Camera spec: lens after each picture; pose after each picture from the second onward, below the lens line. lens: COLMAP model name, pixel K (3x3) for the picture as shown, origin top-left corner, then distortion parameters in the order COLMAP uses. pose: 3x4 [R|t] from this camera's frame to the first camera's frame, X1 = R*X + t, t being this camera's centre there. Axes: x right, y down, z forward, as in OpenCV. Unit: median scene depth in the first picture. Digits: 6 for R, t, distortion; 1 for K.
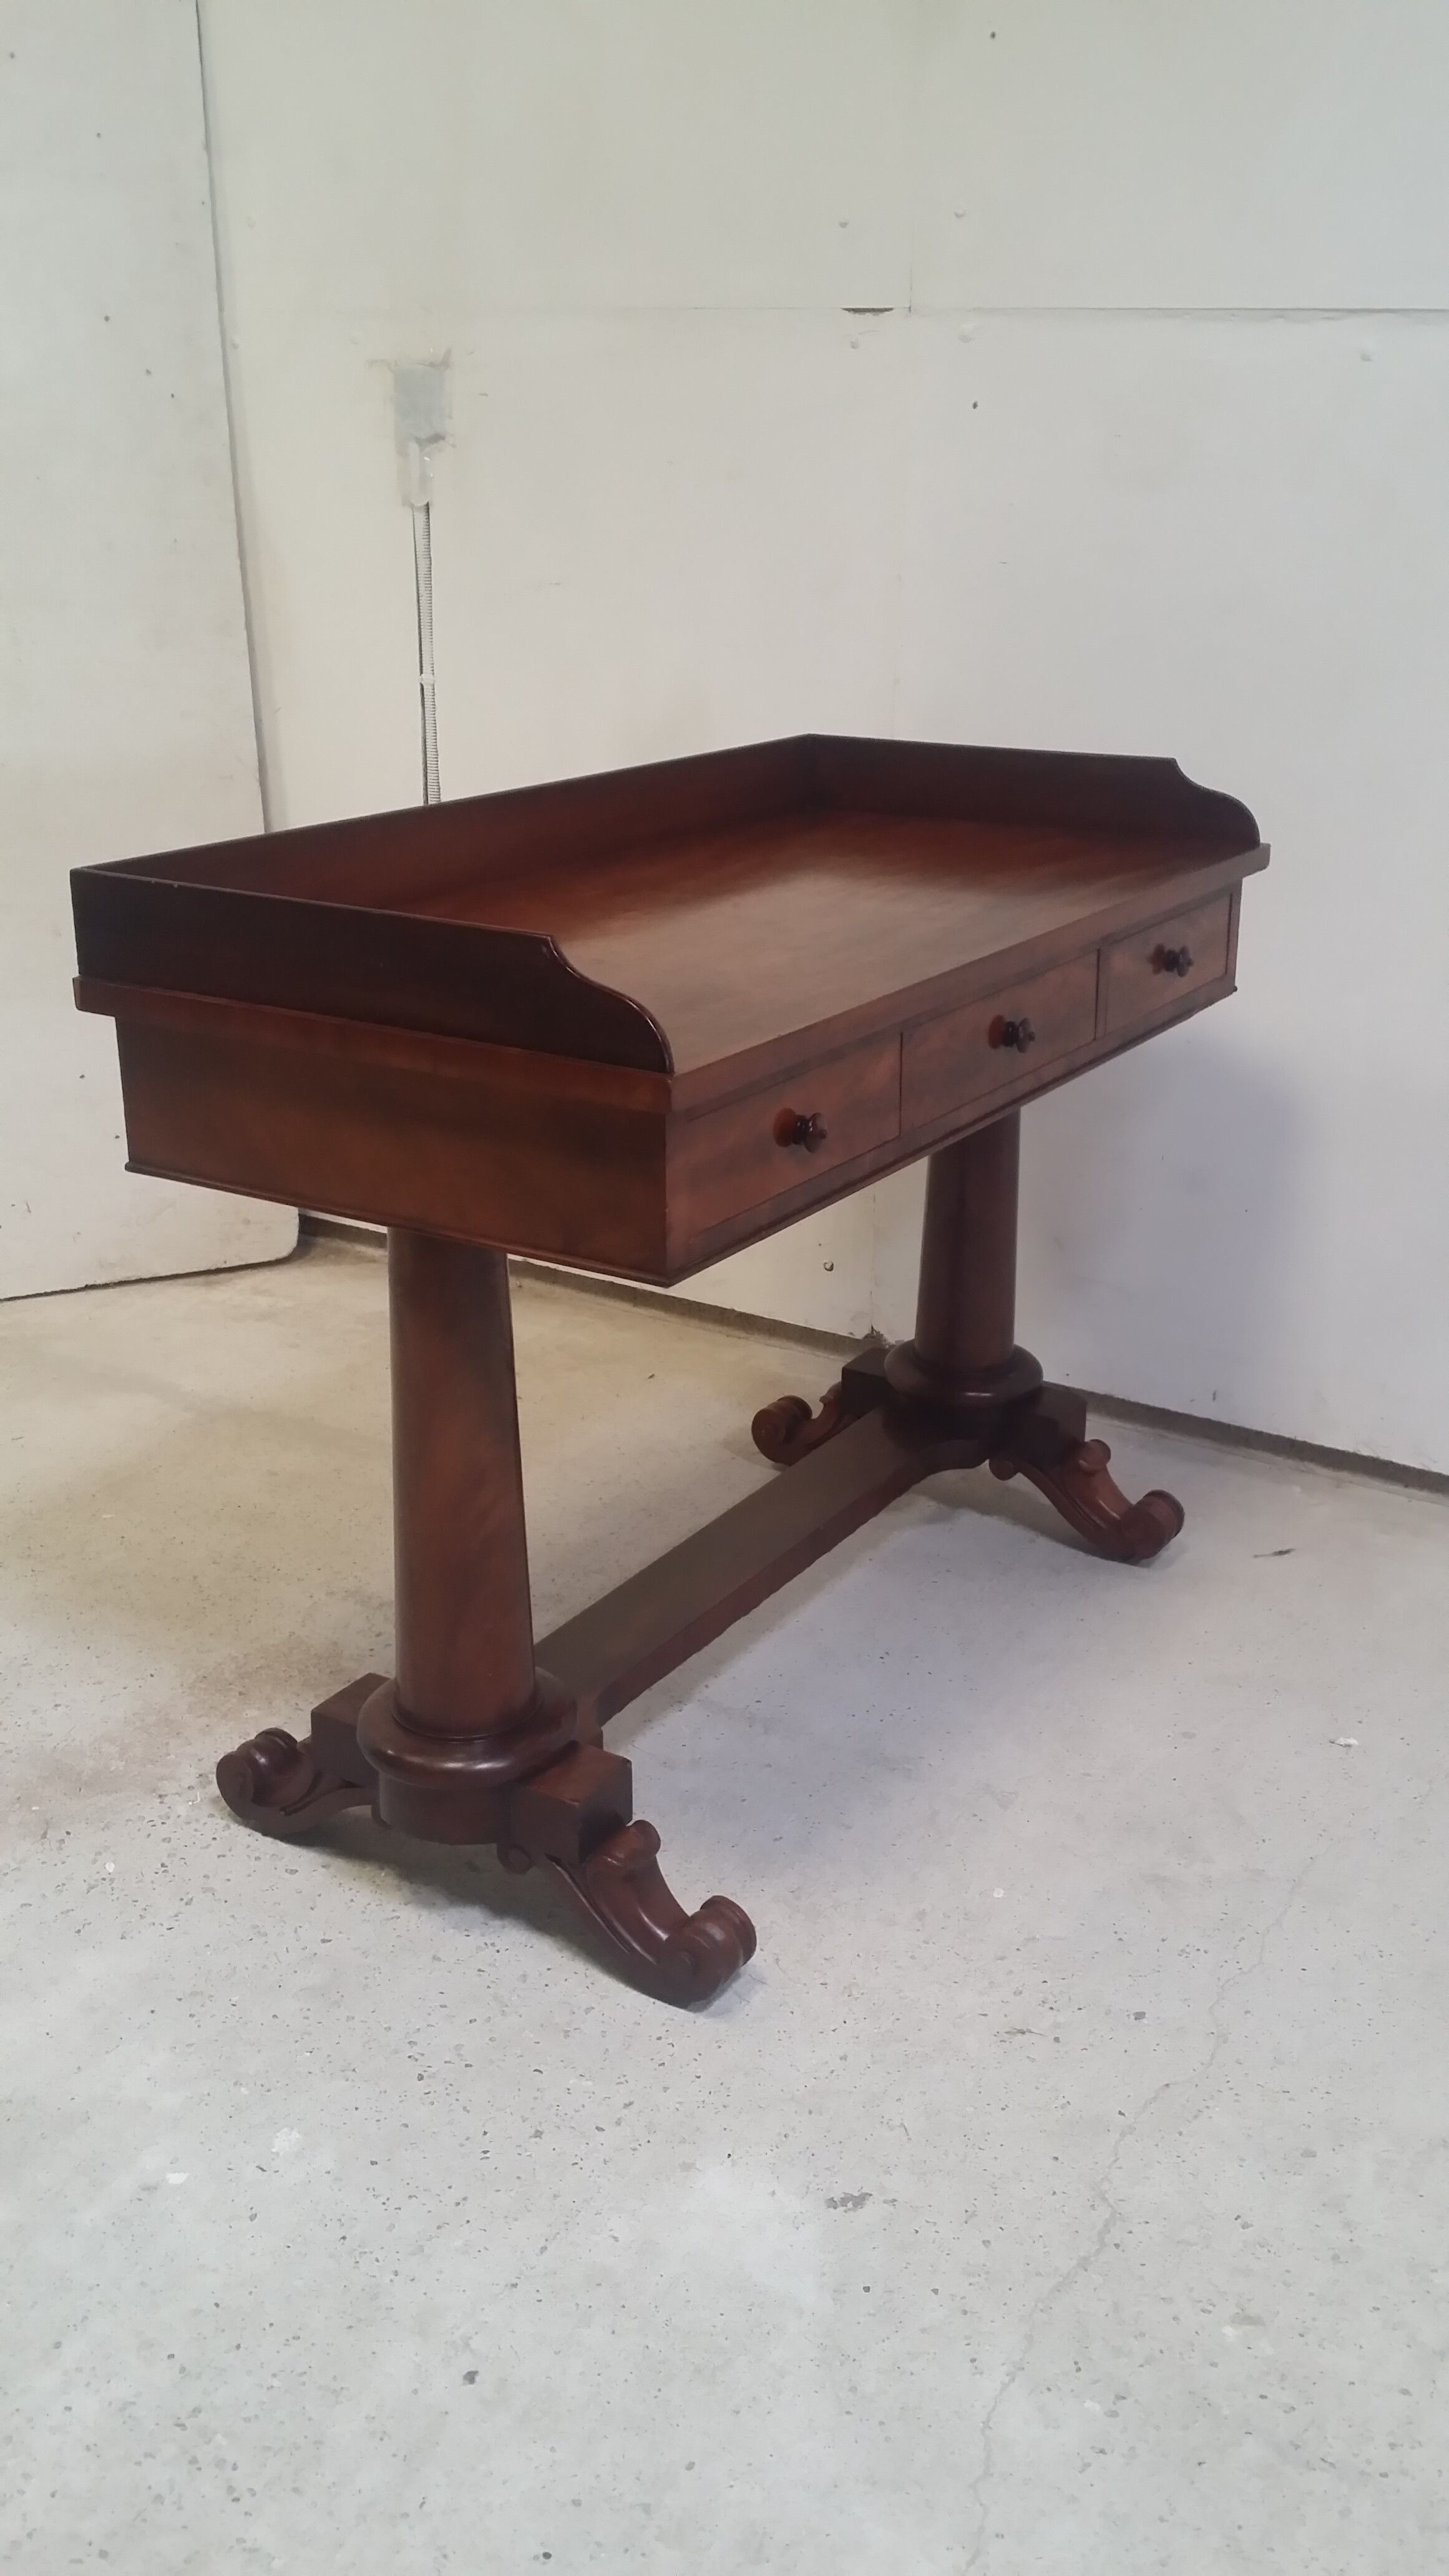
lens RADIAL K [[2332.7, 0, 724.5], [0, 2332.7, 1288.0], [0, 0, 1]] dist [0.062385, -0.149054]
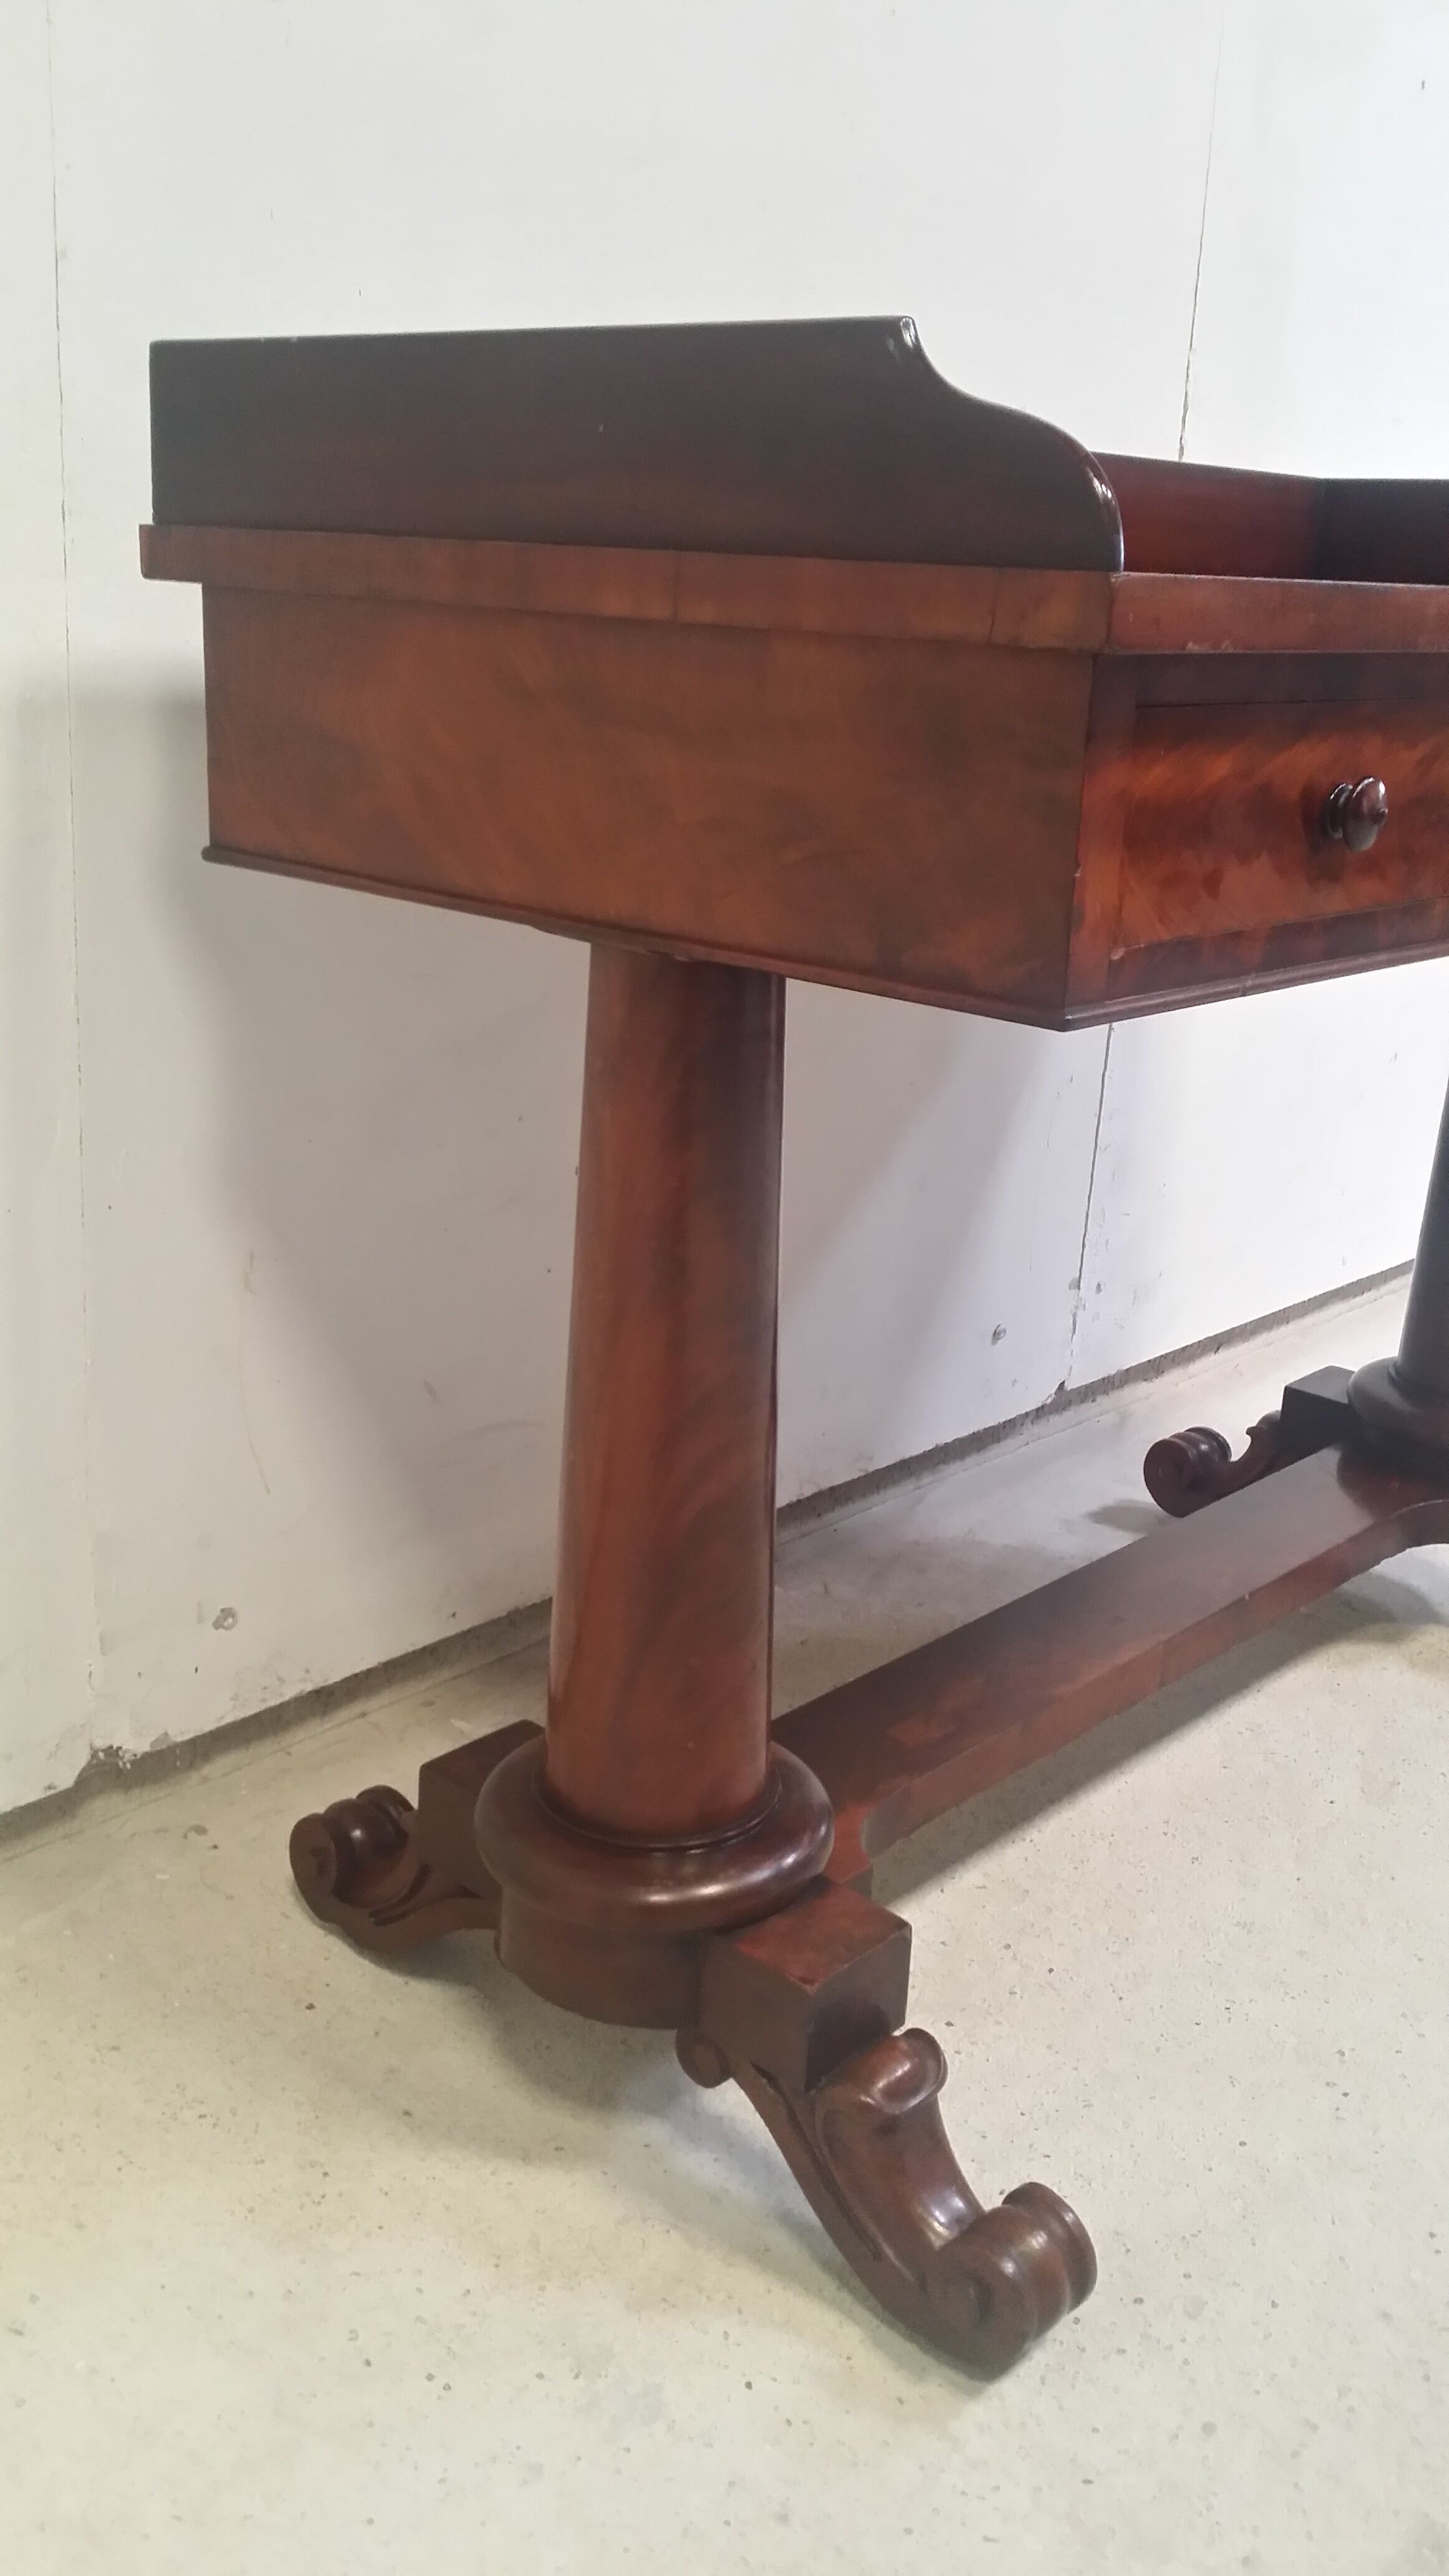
lens RADIAL K [[2283.6, 0, 724.5], [0, 2283.6, 1288.0], [0, 0, 1]] dist [0.058080, -0.143128]
pose [[0.981355, 0.098346, -0.165140, -0.006286], [-0.105958, 0.993647, -0.037917, 0.065971], [0.160362, 0.054708, 0.985541, 0.390798]]
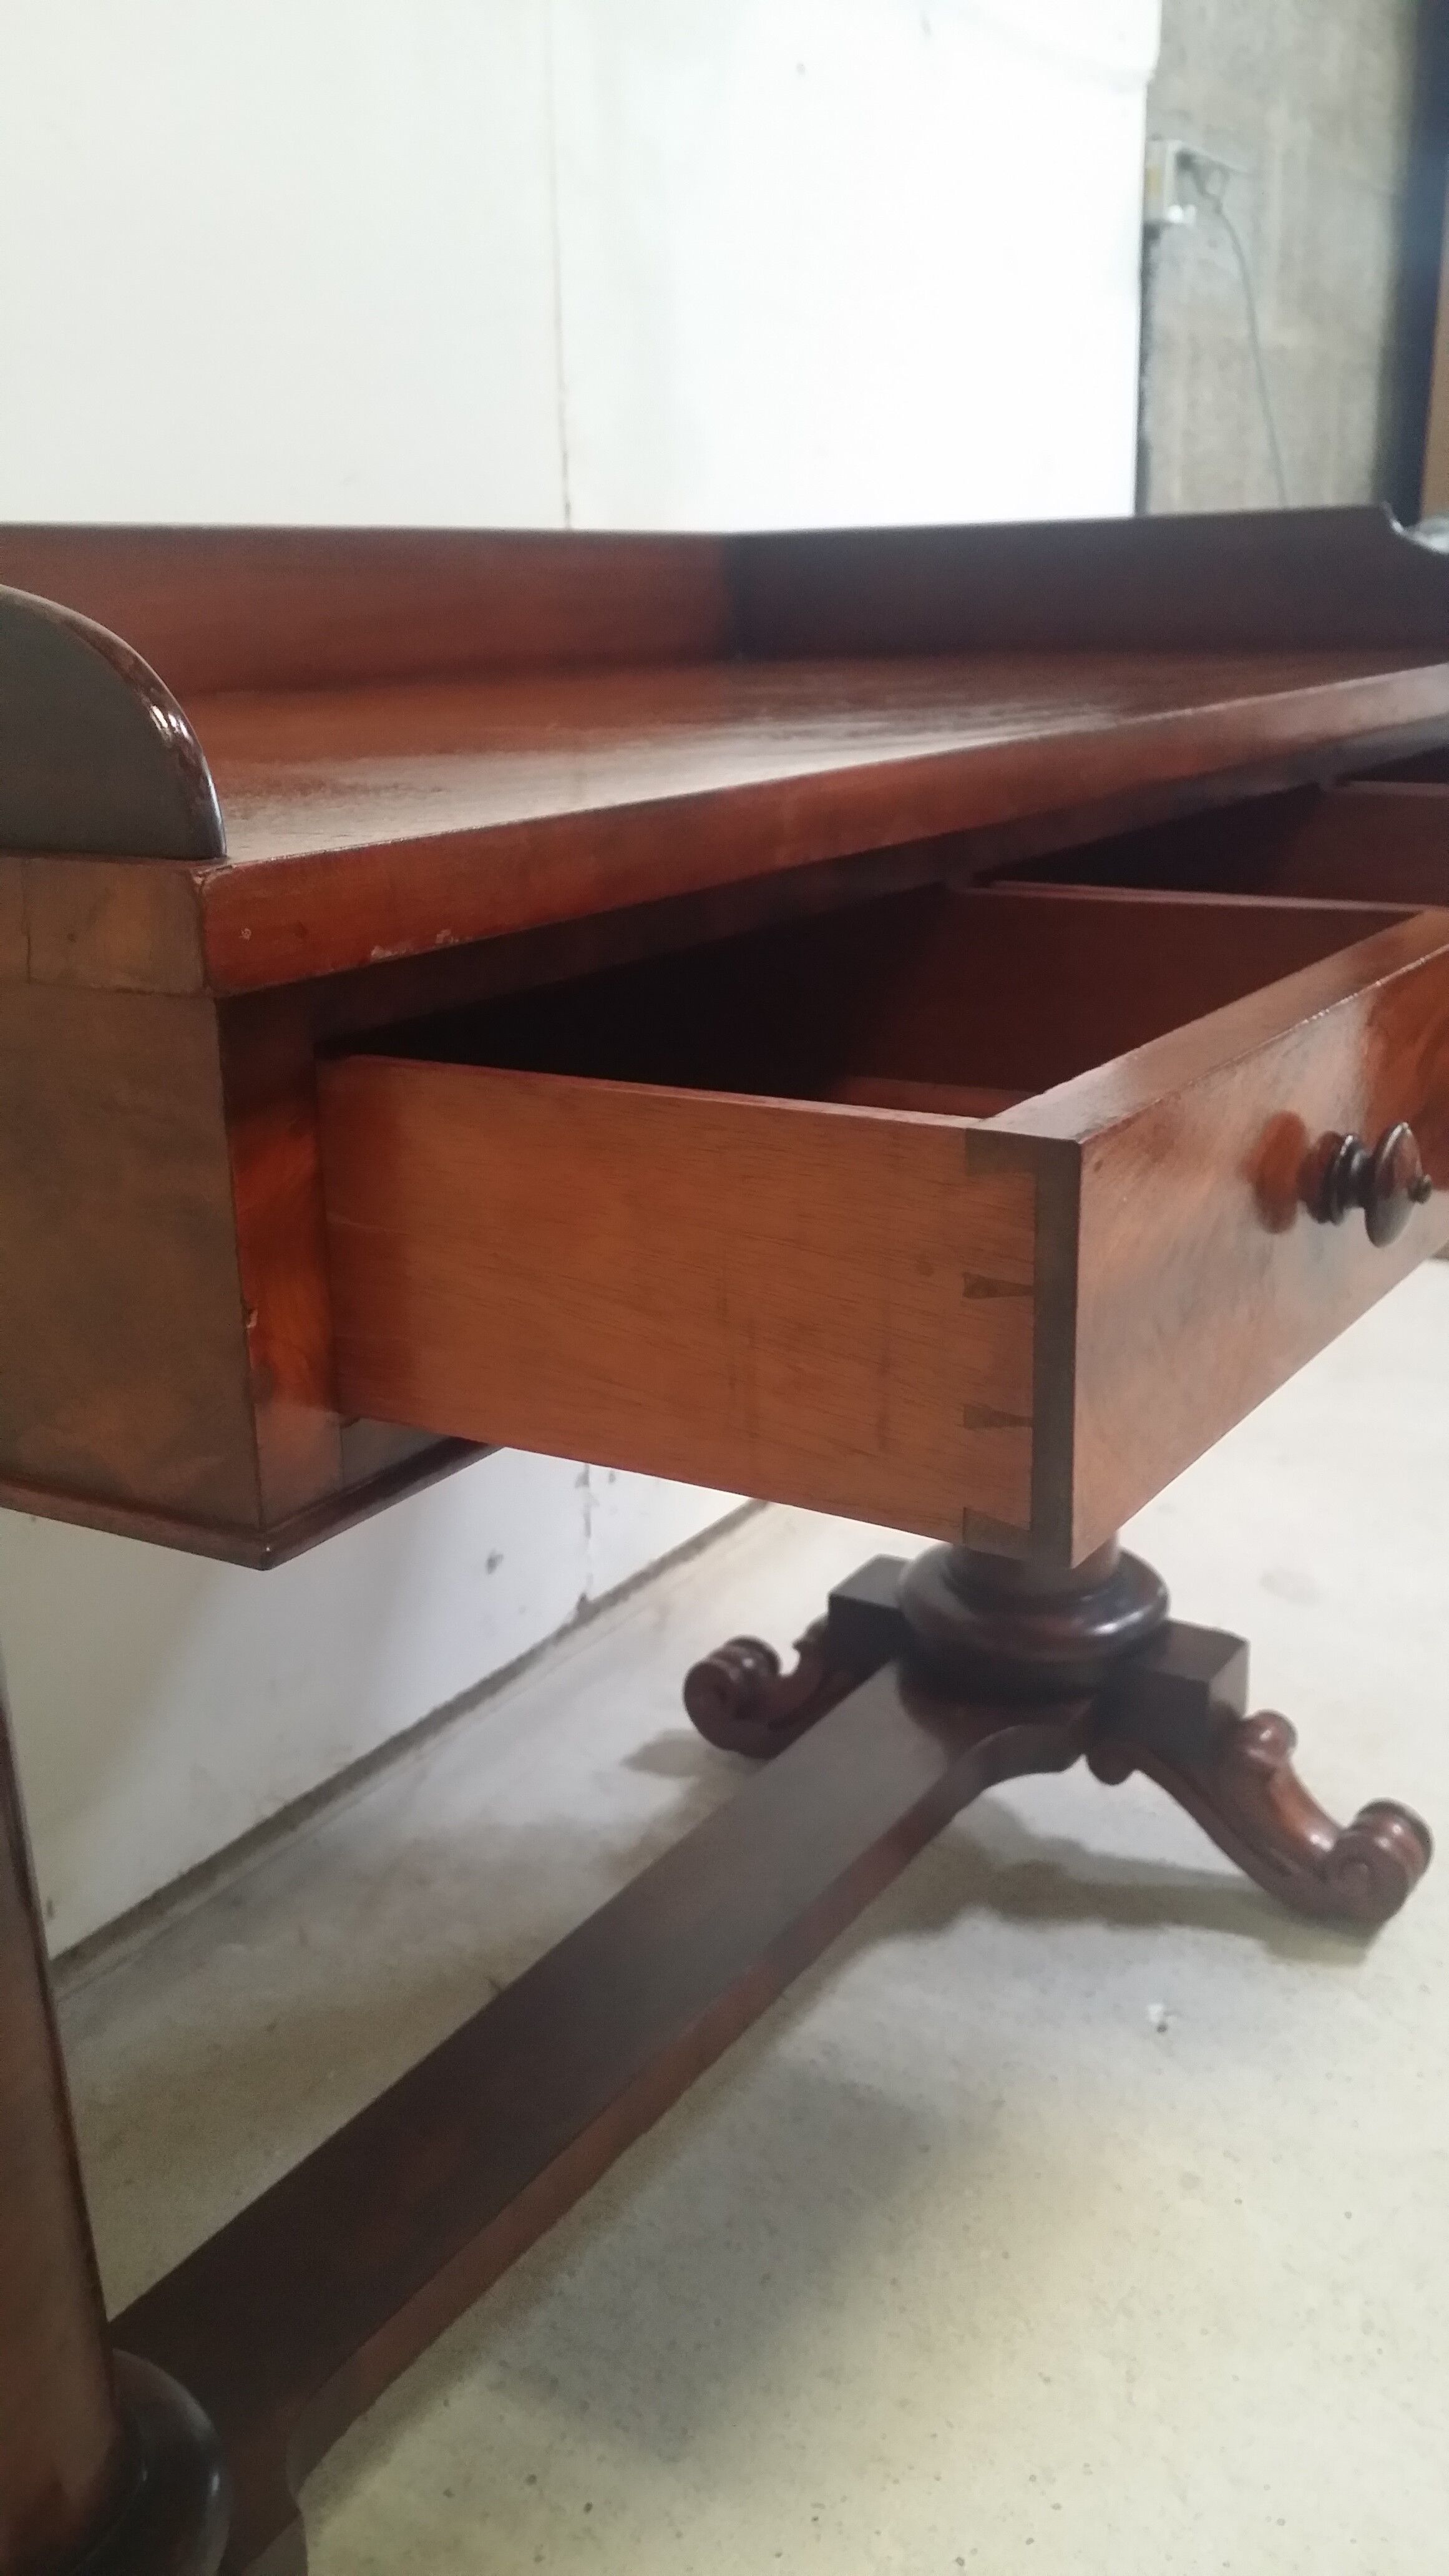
lens RADIAL K [[2332.7, 0, 724.5], [0, 2332.7, 1288.0], [0, 0, 1]] dist [0.062385, -0.149054]
pose [[0.999761, -0.021207, 0.005382, 0.030111], [0.021477, 0.998182, -0.056307, -0.015004], [-0.004178, 0.056409, 0.998399, 0.538236]]
